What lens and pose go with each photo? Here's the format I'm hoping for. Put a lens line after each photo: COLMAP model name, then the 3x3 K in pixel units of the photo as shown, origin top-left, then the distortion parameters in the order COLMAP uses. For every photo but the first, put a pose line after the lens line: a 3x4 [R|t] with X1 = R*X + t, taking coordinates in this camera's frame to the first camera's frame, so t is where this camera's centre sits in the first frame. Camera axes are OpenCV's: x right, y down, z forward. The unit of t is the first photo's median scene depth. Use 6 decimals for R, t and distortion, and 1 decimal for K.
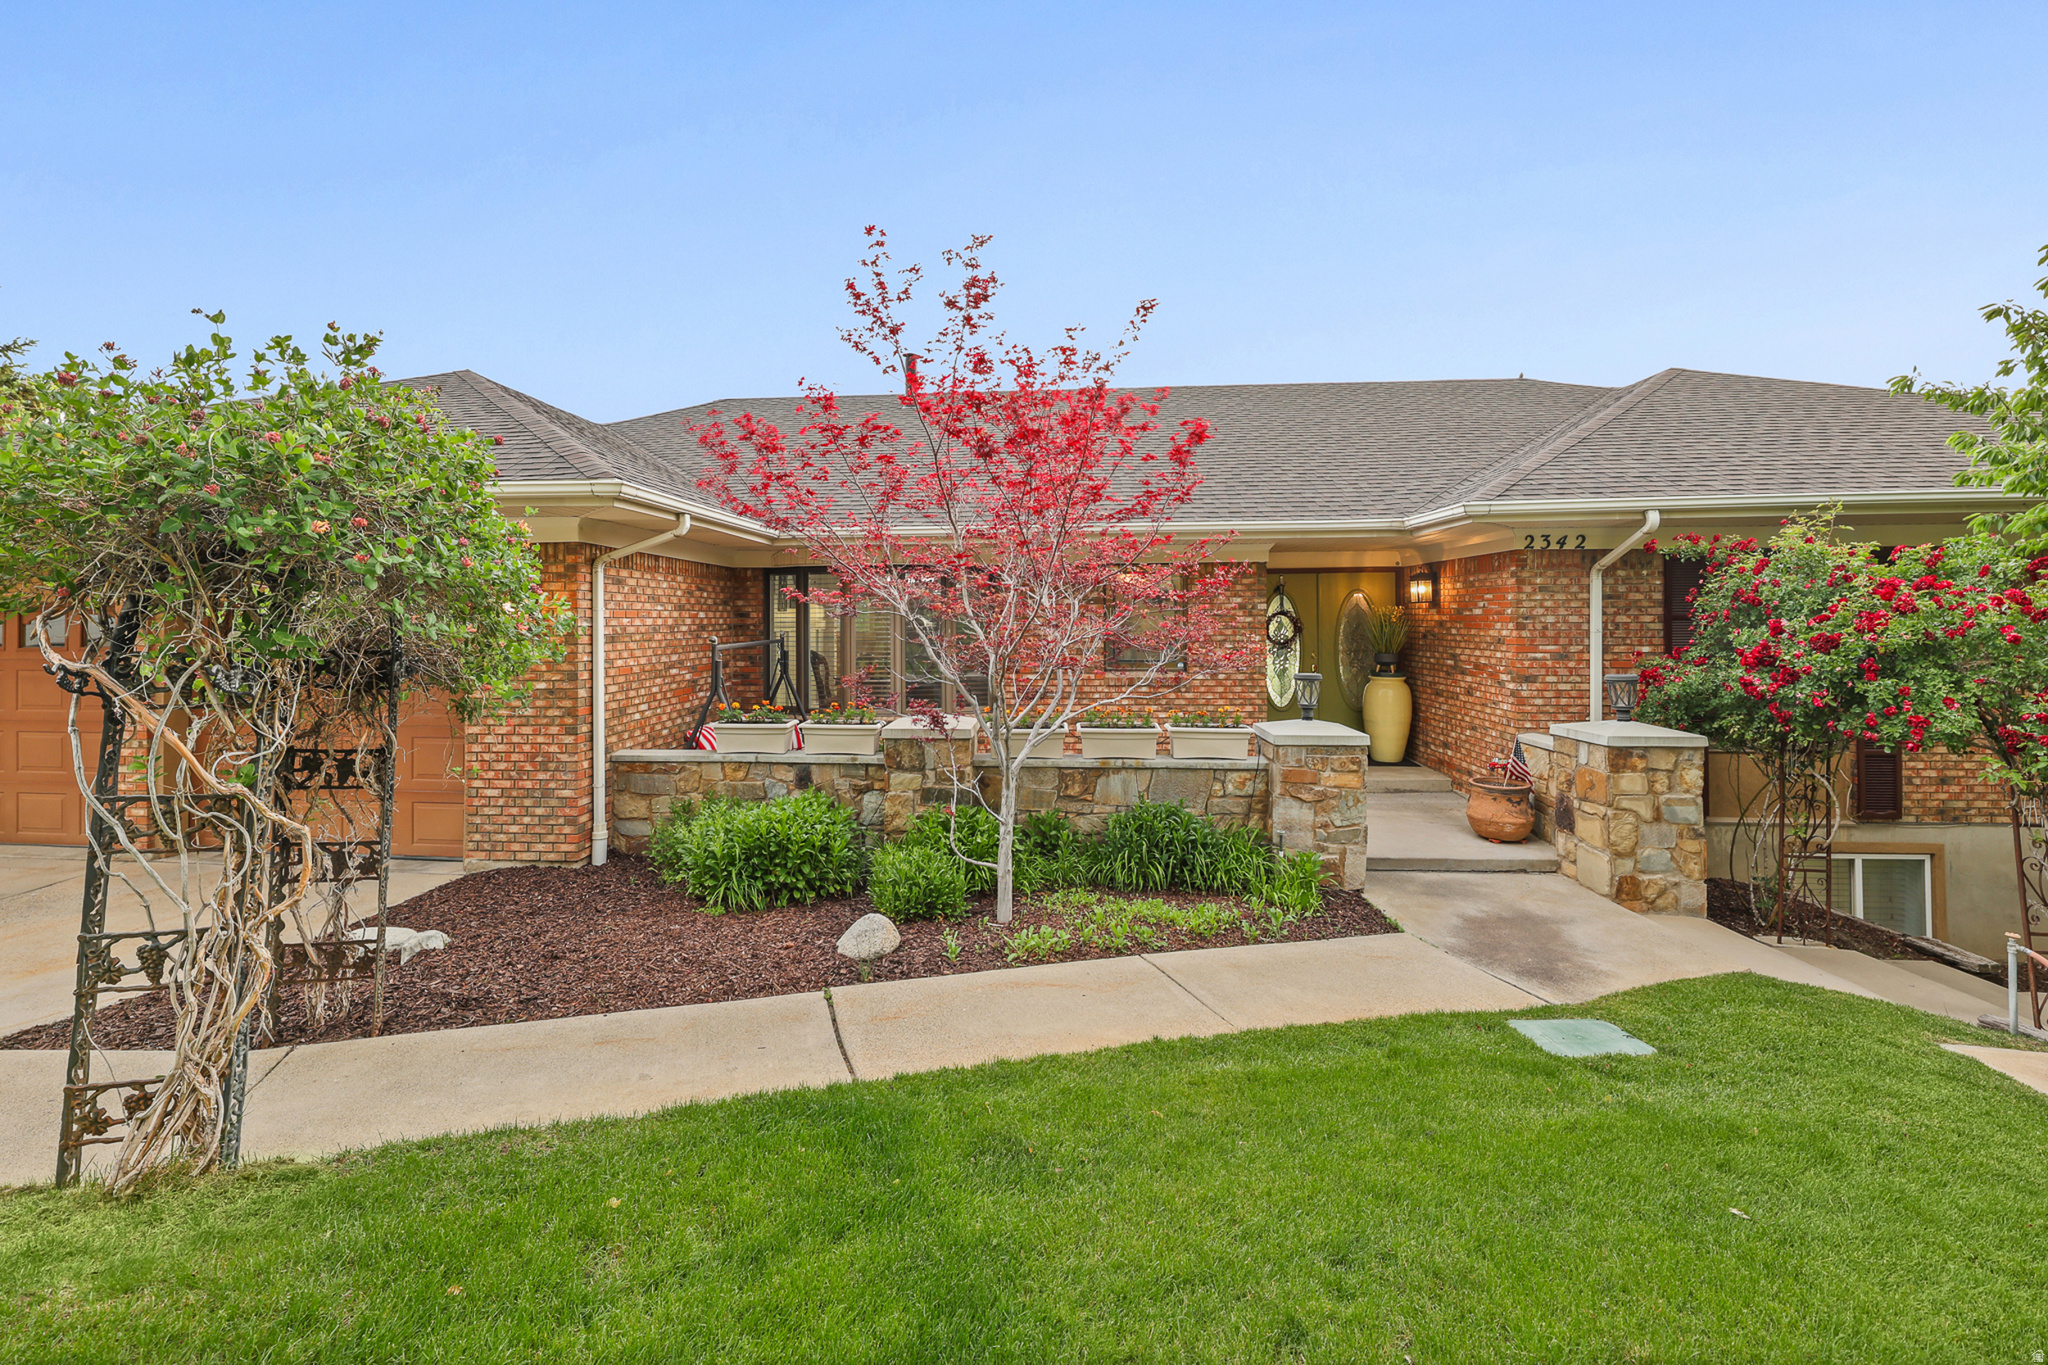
lens RADIAL K [[839.9, 0, 988.4], [0, 839.9, 650.2], [0, 0, 1]] dist [-0.001578, -0.001211]
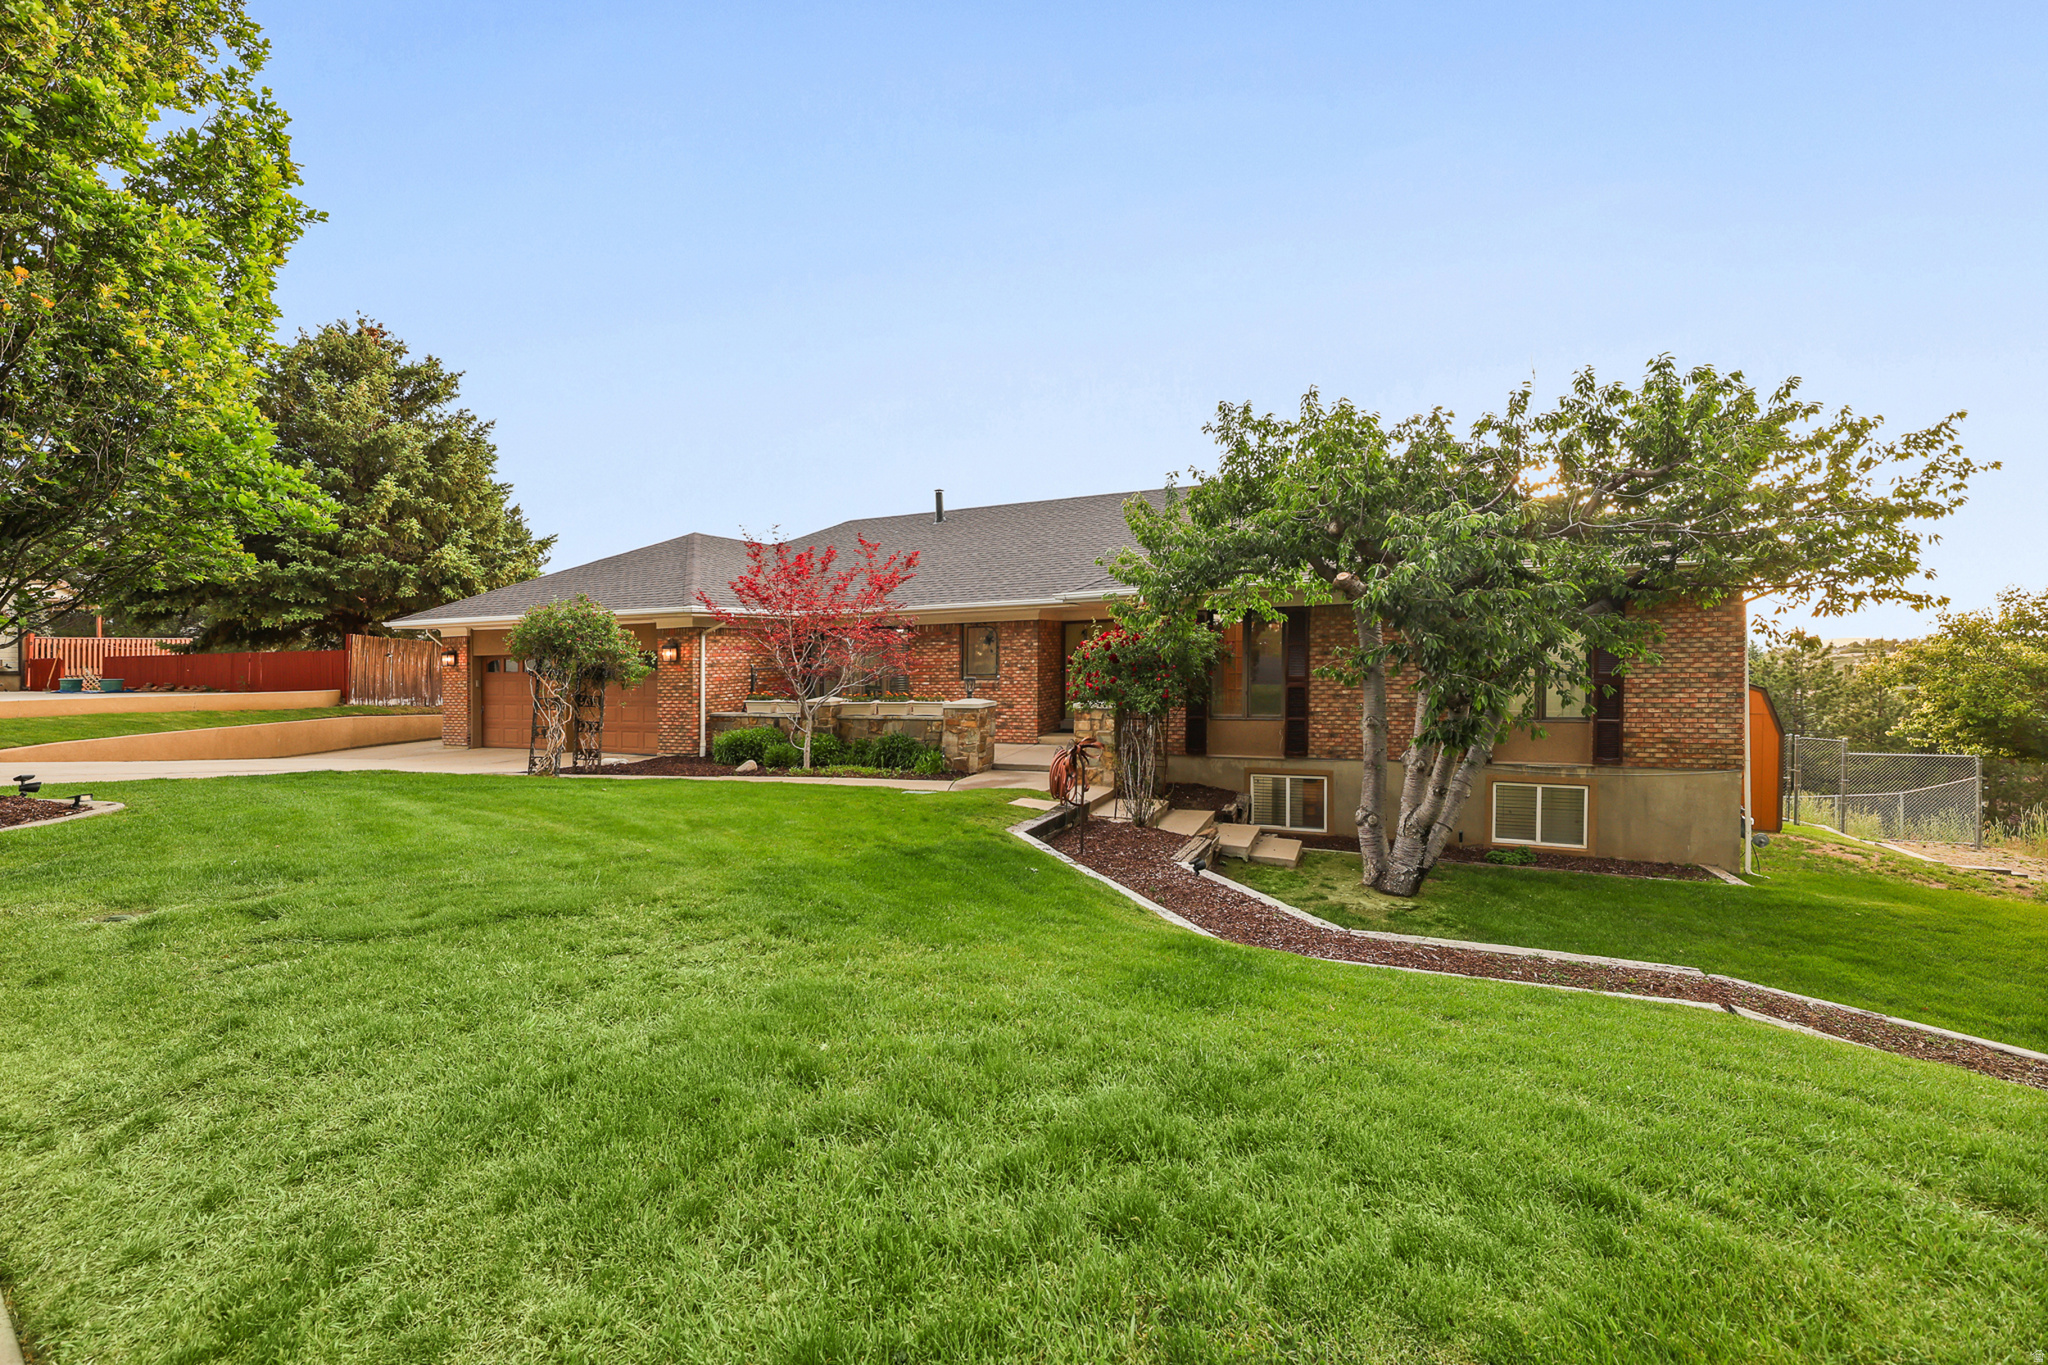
lens RADIAL K [[839.9, 0, 1021.2], [0, 839.9, 684.8], [0, 0, 1]] dist [-0.001578, -0.001211]
pose [[0.946590, -0.005505, -0.322392, 1.230092], [0.007432, 0.999961, 0.004749, 0.038476], [0.322354, -0.006891, 0.946594, -1.044795]]
